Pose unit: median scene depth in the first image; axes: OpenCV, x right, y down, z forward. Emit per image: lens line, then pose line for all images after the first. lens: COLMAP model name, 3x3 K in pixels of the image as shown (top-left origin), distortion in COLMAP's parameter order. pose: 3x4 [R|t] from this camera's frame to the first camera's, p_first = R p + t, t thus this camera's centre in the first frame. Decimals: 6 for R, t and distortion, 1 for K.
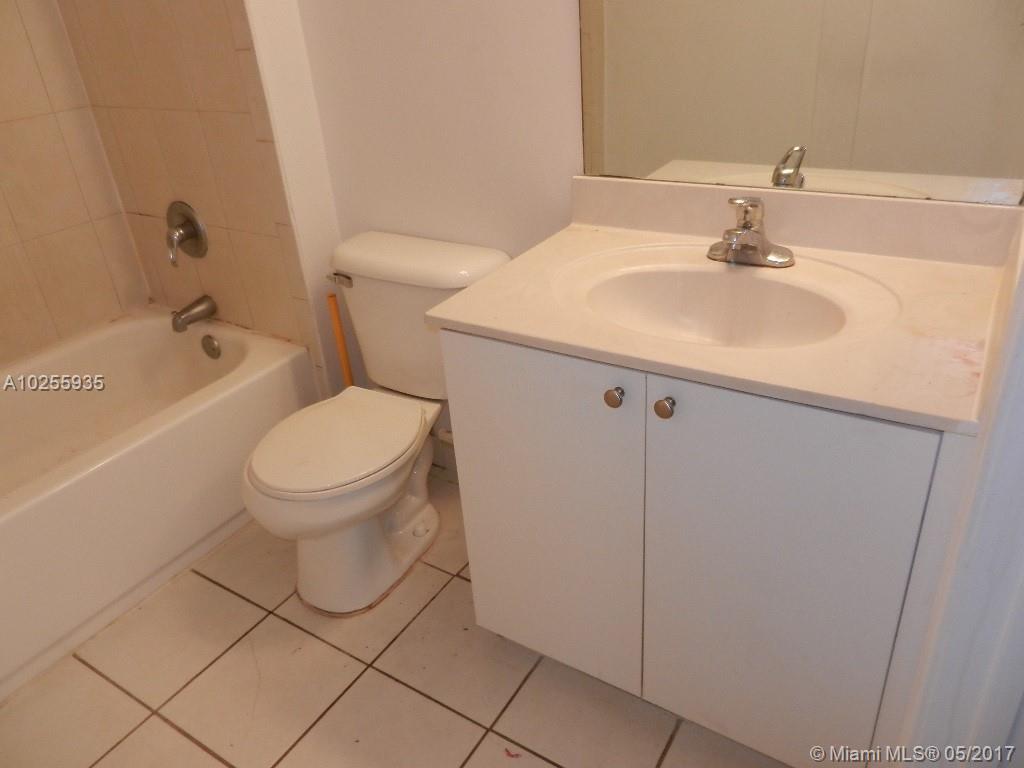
lens RADIAL K [[754.9, 0, 514.2], [0, 754.9, 383.5], [0, 0, 1]] dist [-0.000827, 0.001861]
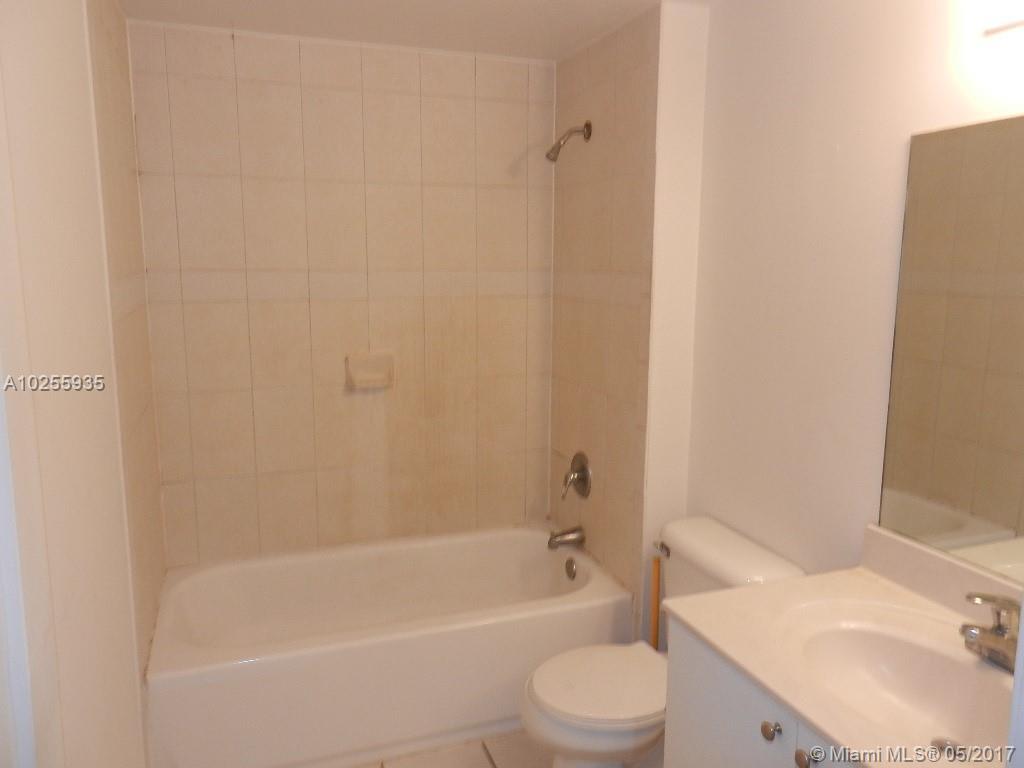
lens RADIAL K [[762.3, 0, 509.1], [0, 762.3, 379.9], [0, 0, 1]] dist [0.015224, -0.003176]
pose [[0.787829, 0.174554, -0.590641, 0.218849], [-0.353429, 0.913513, -0.201450, -0.049049], [0.504394, 0.367458, 0.781384, -0.142622]]
